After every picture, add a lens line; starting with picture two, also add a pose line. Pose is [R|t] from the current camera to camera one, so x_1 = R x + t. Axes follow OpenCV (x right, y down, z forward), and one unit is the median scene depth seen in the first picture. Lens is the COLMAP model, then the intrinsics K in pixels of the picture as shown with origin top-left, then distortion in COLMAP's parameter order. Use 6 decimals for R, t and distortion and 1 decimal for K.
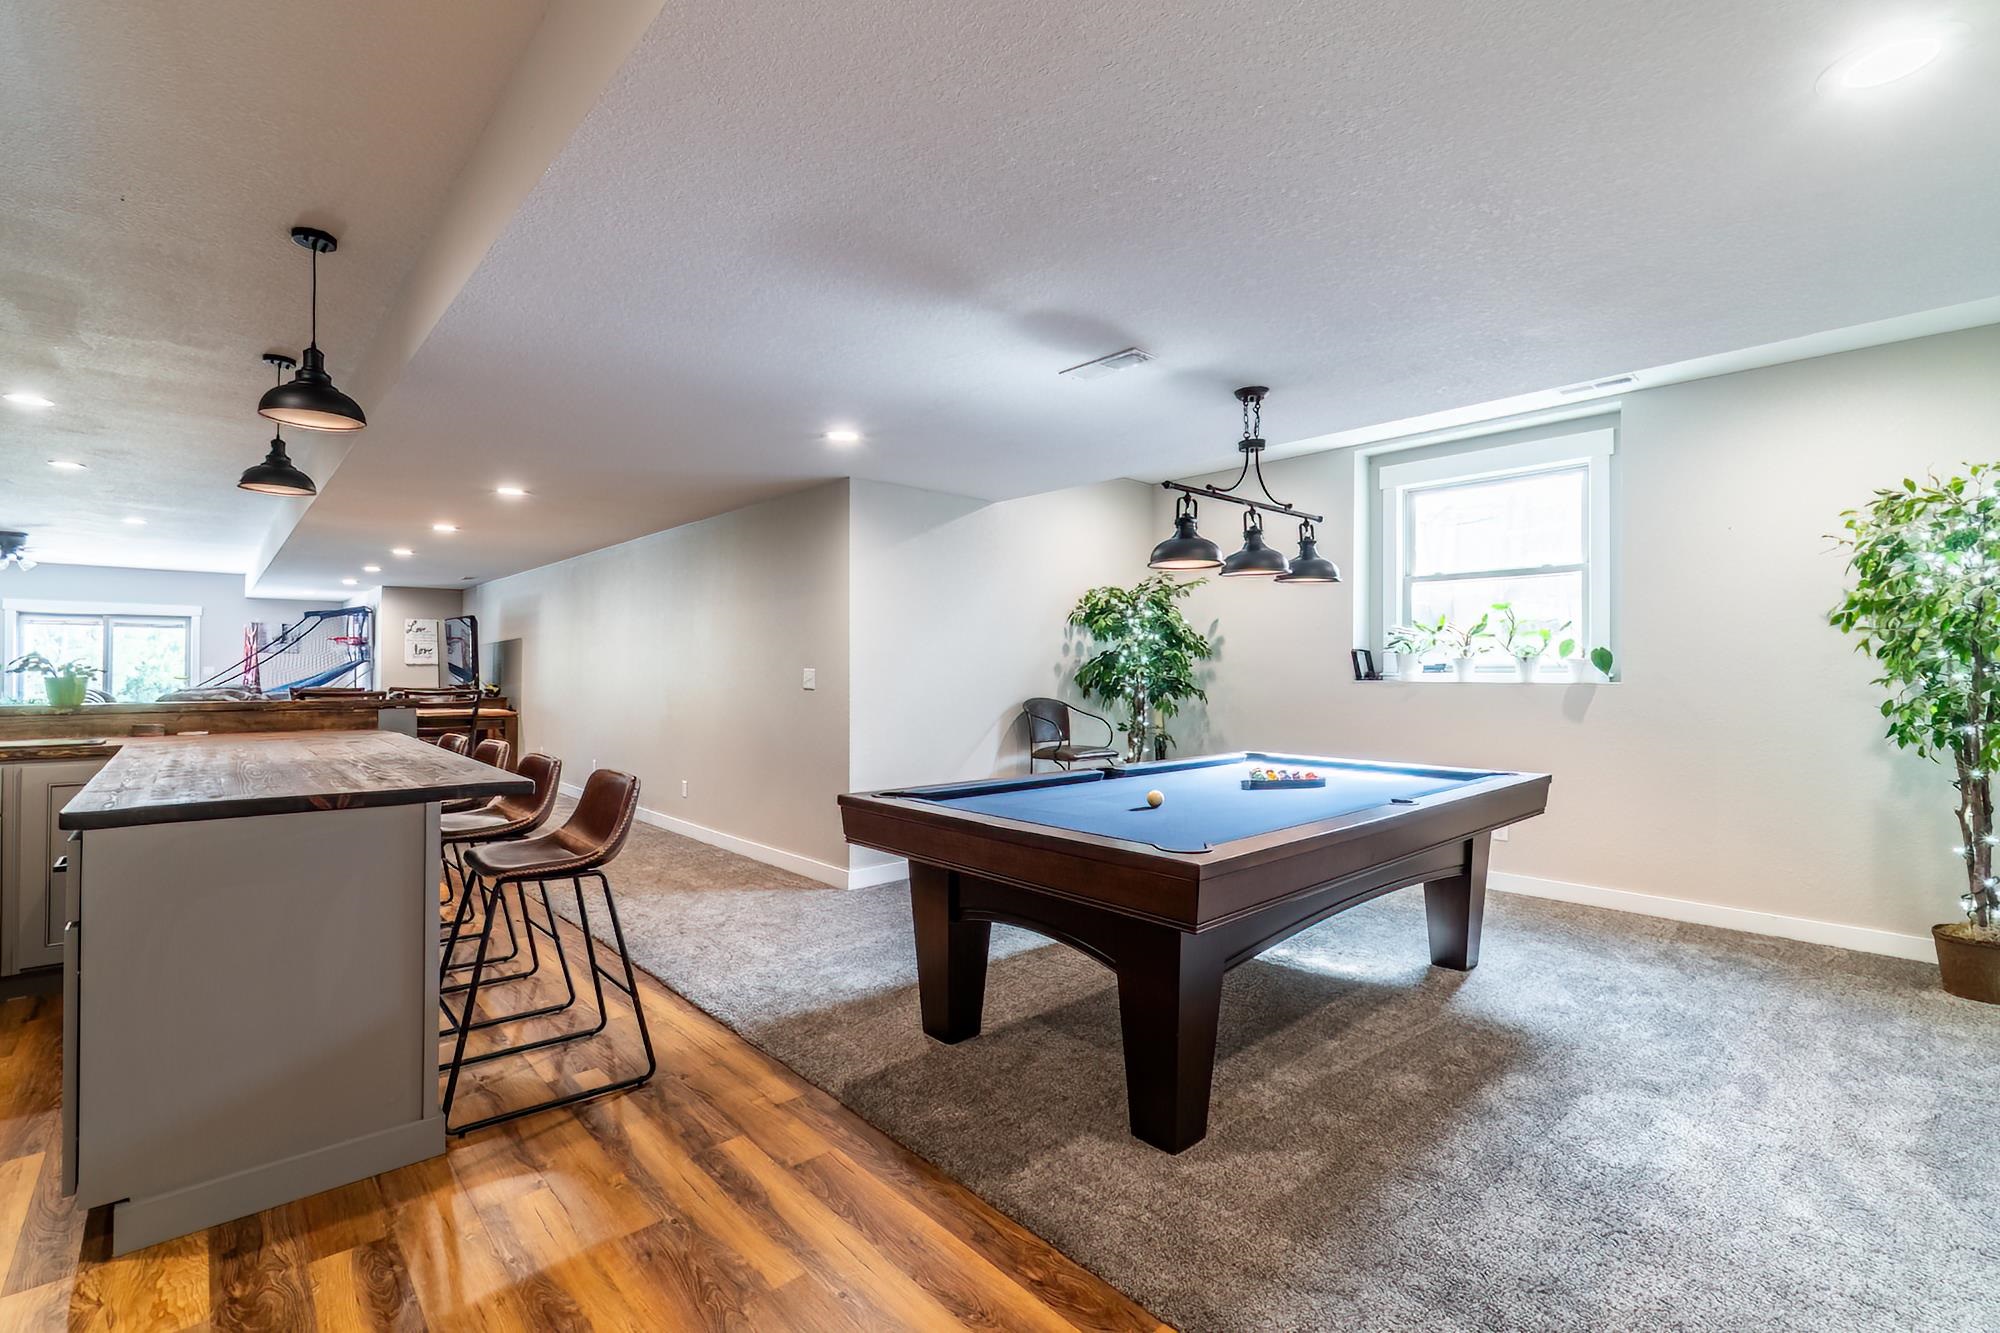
lens RADIAL K [[881.0, 0, 995.2], [0, 881.0, 664.8], [0, 0, 1]] dist [0.000996, -0.001450]
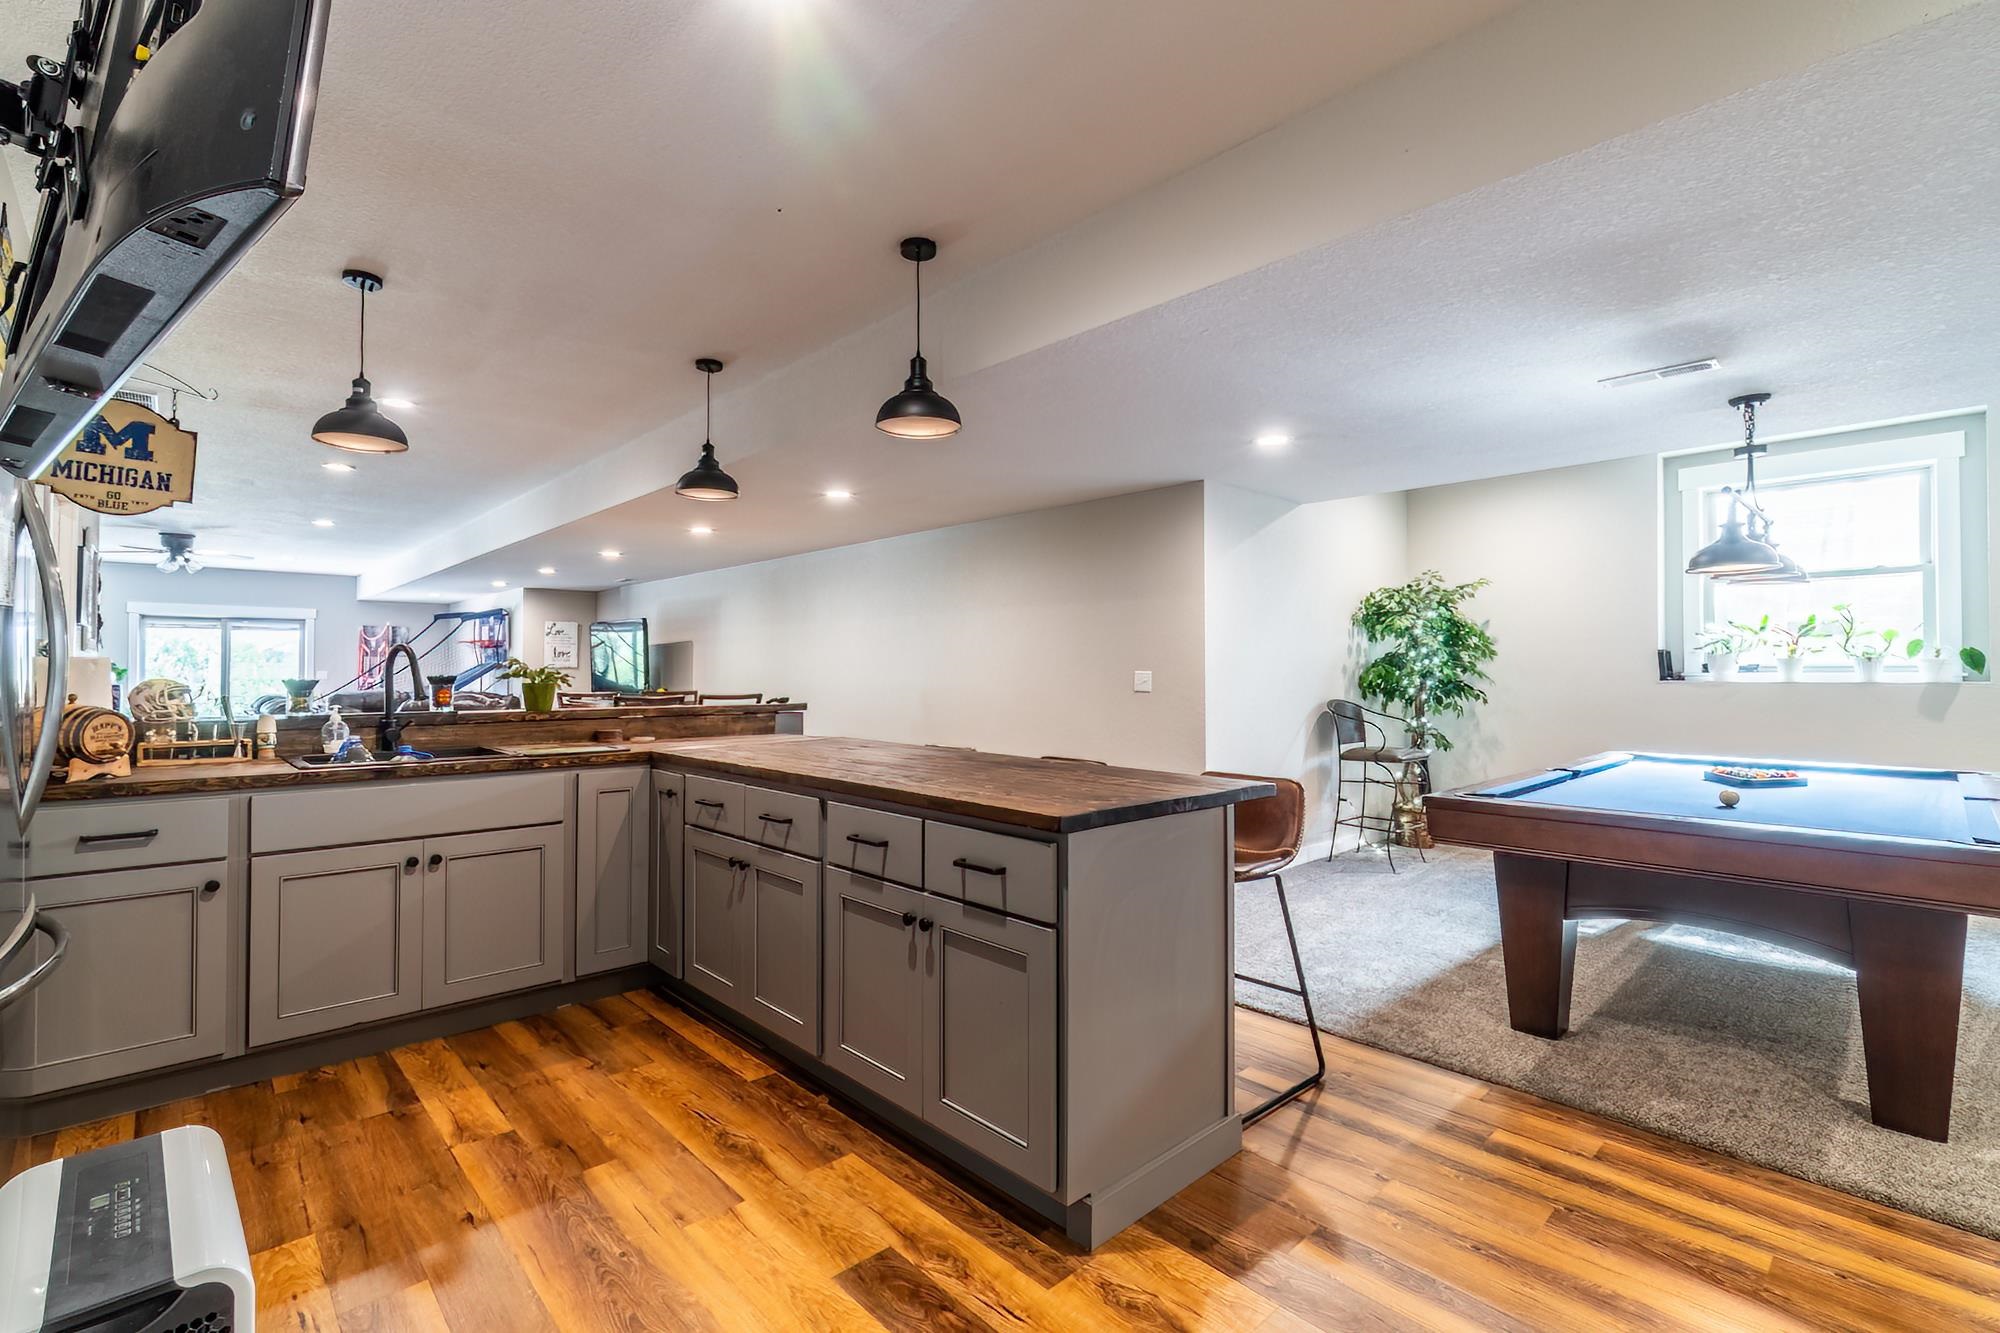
lens RADIAL K [[881.0, 0, 1007.8], [0, 881.0, 683.3], [0, 0, 1]] dist [0.000996, -0.001450]
pose [[0.999951, -0.003691, 0.009199, -0.376955], [0.003491, 0.999759, 0.021657, -0.004142], [-0.009277, -0.021624, 0.999723, -0.004510]]
